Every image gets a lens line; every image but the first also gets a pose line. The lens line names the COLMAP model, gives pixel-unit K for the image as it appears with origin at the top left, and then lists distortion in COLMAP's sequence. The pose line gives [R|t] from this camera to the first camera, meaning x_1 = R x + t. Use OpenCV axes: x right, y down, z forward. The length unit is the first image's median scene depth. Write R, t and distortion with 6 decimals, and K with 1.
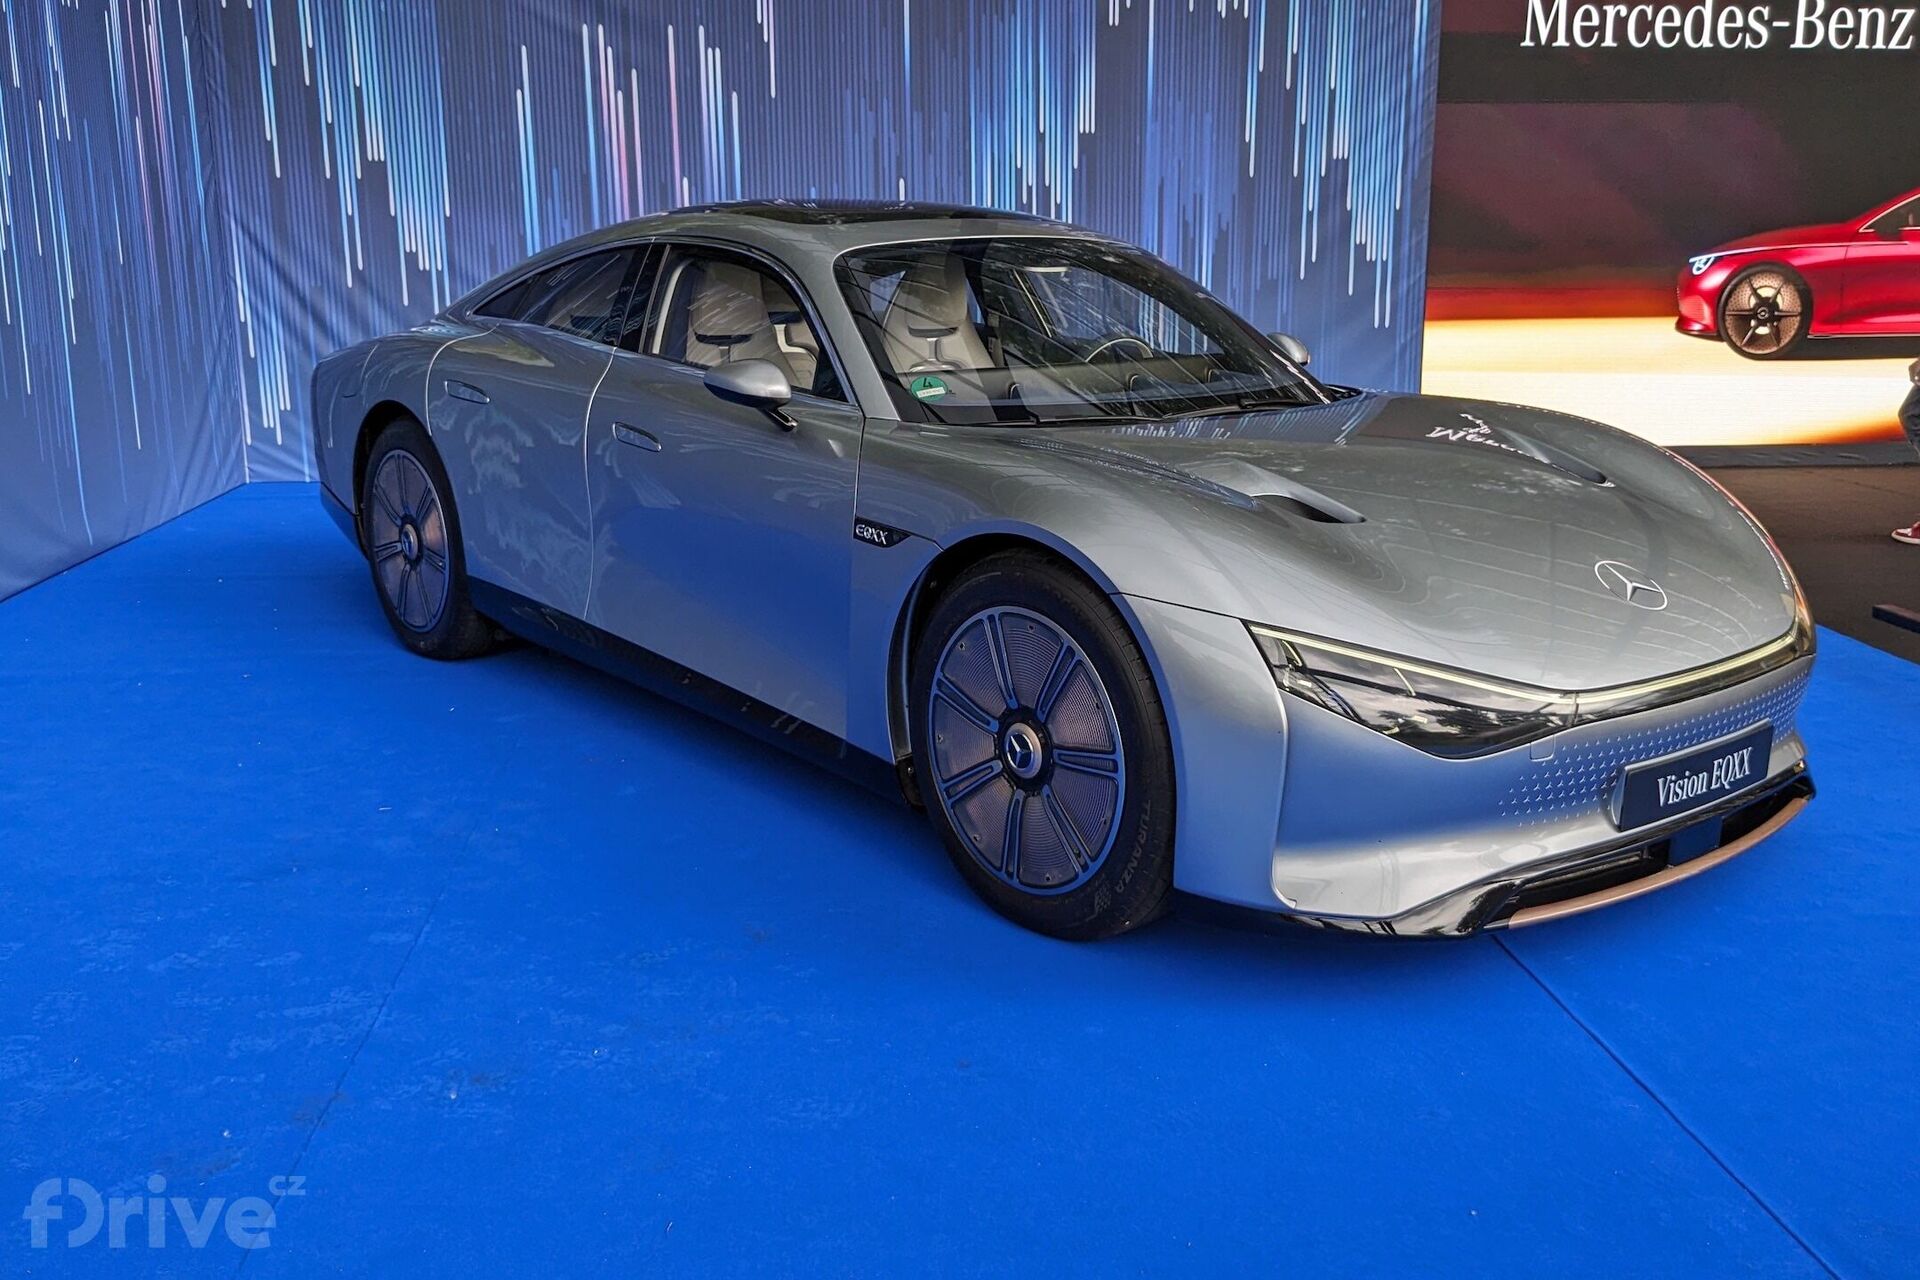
lens RADIAL K [[1847.5, 0, 981.2], [0, 1847.5, 639.3], [0, 0, 1]] dist [0.094528, -0.165754]
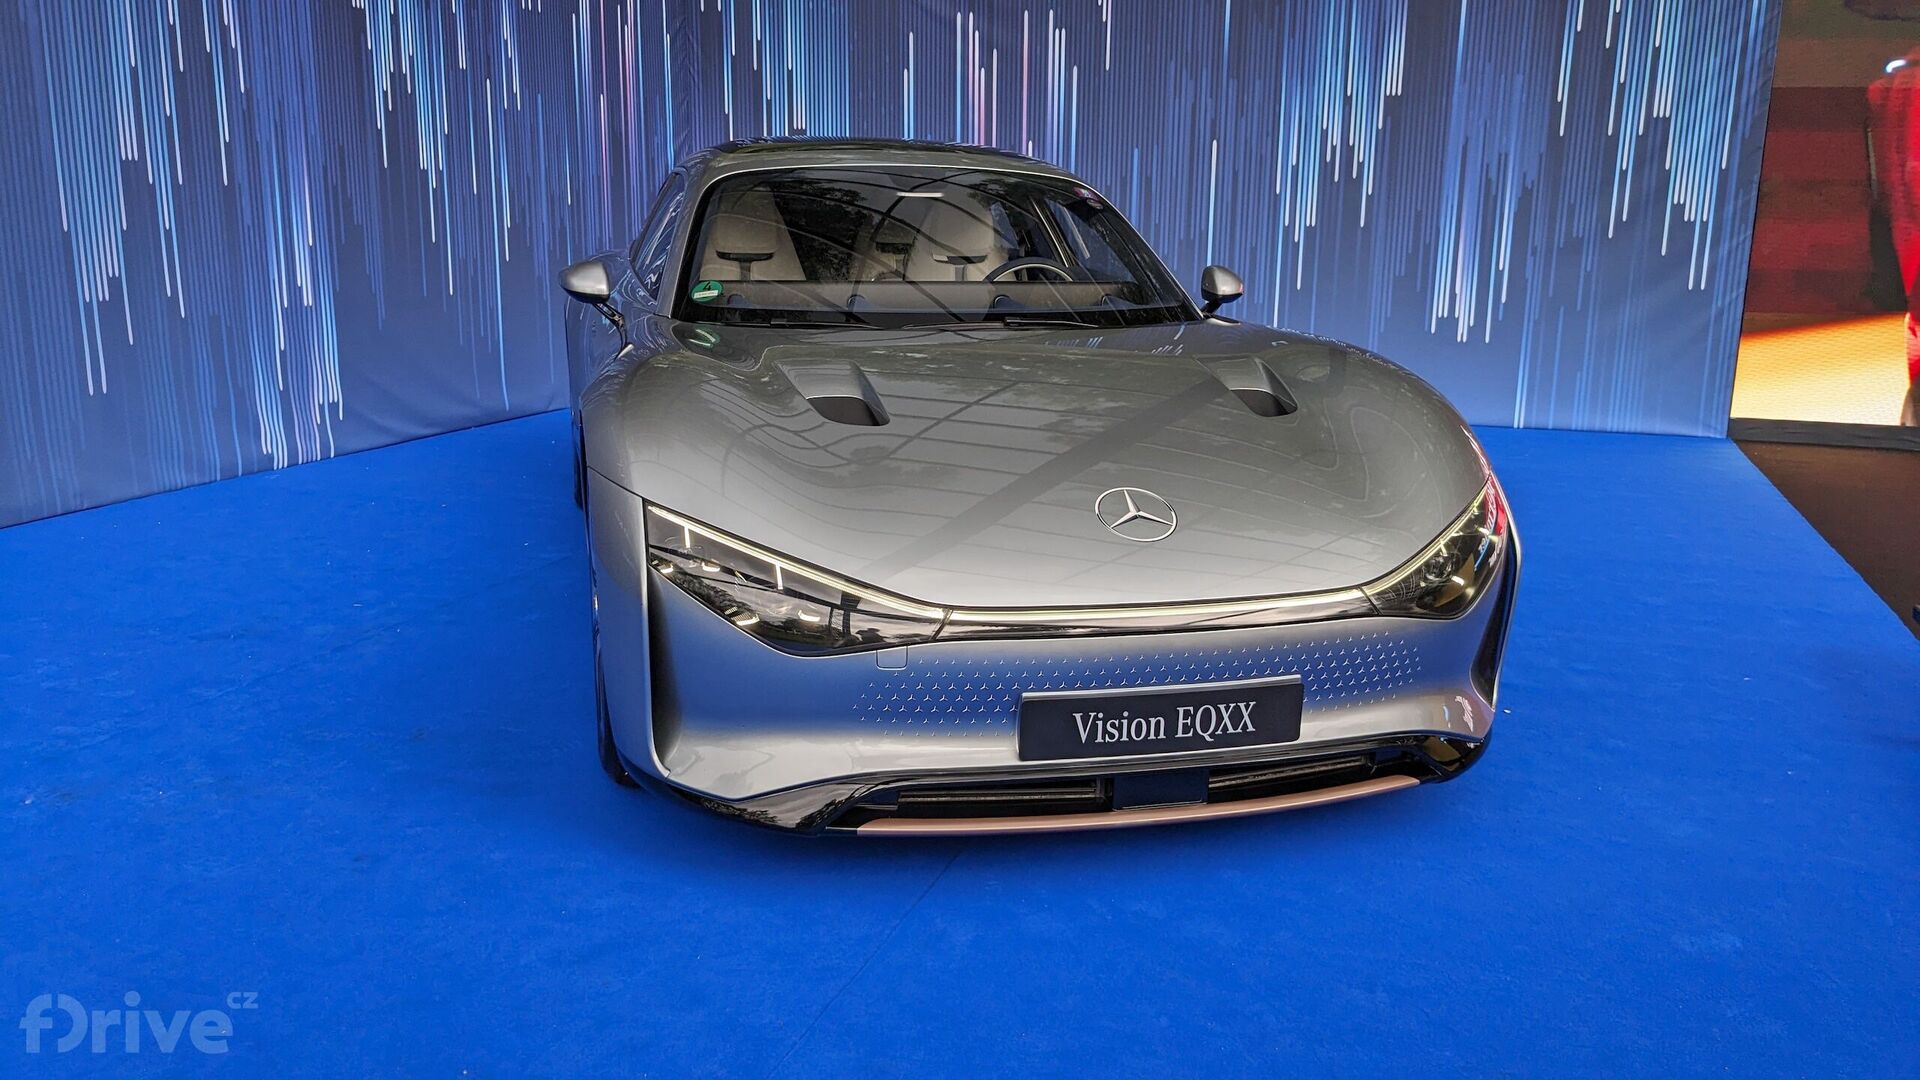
lens RADIAL K [[1570.6, 0, 925.7], [0, 1570.6, 539.6], [0, 0, 1]] dist [0.033842, -0.006338]
pose [[0.896595, 0.105528, -0.430095, 0.236444], [-0.109874, 0.993835, 0.014797, -0.006400], [0.429005, 0.033989, 0.902663, 0.088814]]
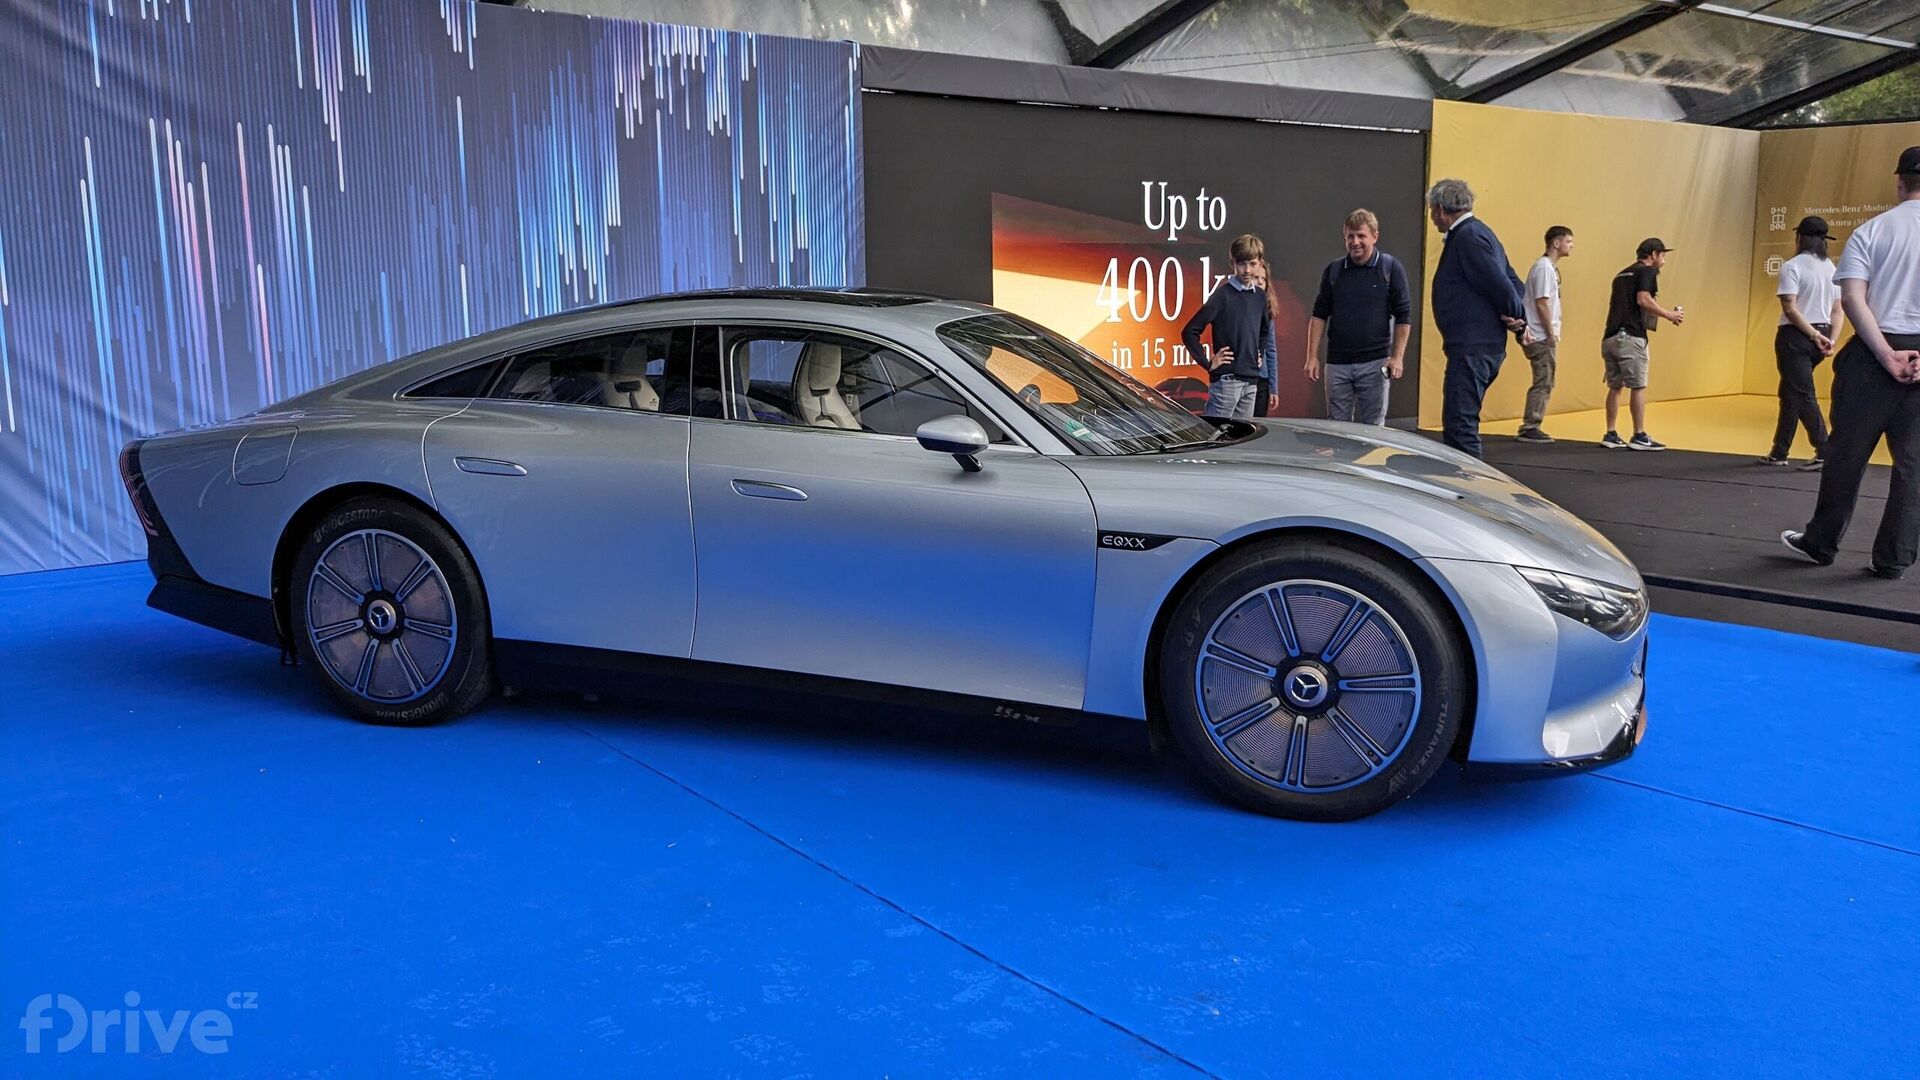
lens RADIAL K [[1570.6, 0, 925.7], [0, 1570.6, 539.6], [0, 0, 1]] dist [0.033842, -0.006338]
pose [[0.854884, -0.095877, 0.509883, -0.311623], [0.129396, 0.991121, -0.030580, -0.018331], [-0.502424, 0.092119, 0.859700, 0.057659]]
